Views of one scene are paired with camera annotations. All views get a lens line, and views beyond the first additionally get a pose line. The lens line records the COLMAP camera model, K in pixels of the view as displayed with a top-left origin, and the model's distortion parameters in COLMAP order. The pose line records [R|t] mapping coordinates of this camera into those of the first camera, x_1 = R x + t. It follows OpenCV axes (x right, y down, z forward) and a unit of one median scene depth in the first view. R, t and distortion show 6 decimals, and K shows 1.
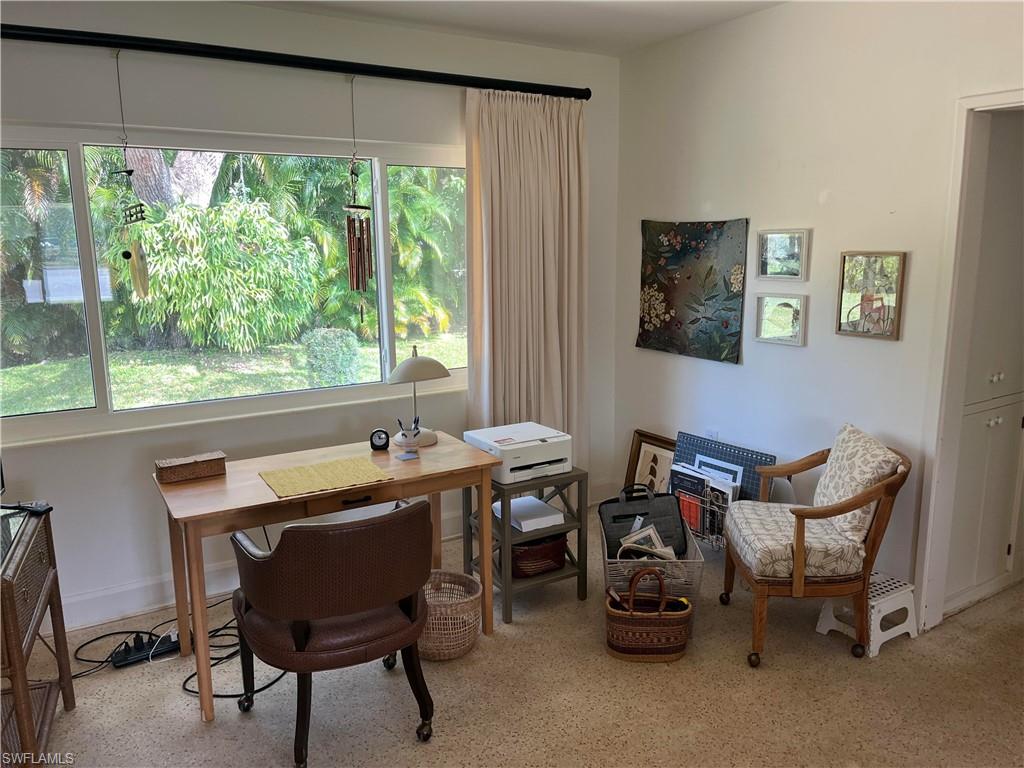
lens RADIAL K [[777.5, 0, 510.8], [0, 777.5, 391.5], [0, 0, 1]] dist [0.091258, -0.112665]
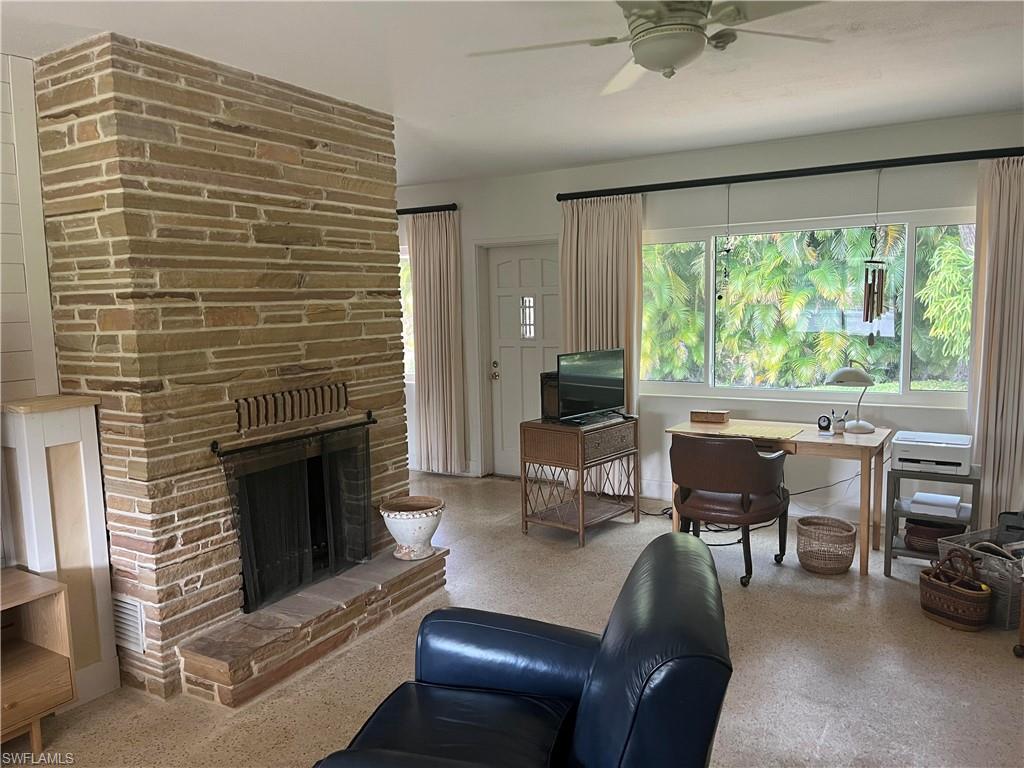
lens RADIAL K [[777.5, 0, 510.8], [0, 777.5, 391.5], [0, 0, 1]] dist [0.091258, -0.112665]
pose [[0.454561, 0.109161, -0.884001, 0.767829], [-0.151804, 0.987436, 0.043875, 0.026690], [0.877684, 0.114252, 0.465421, -0.177949]]
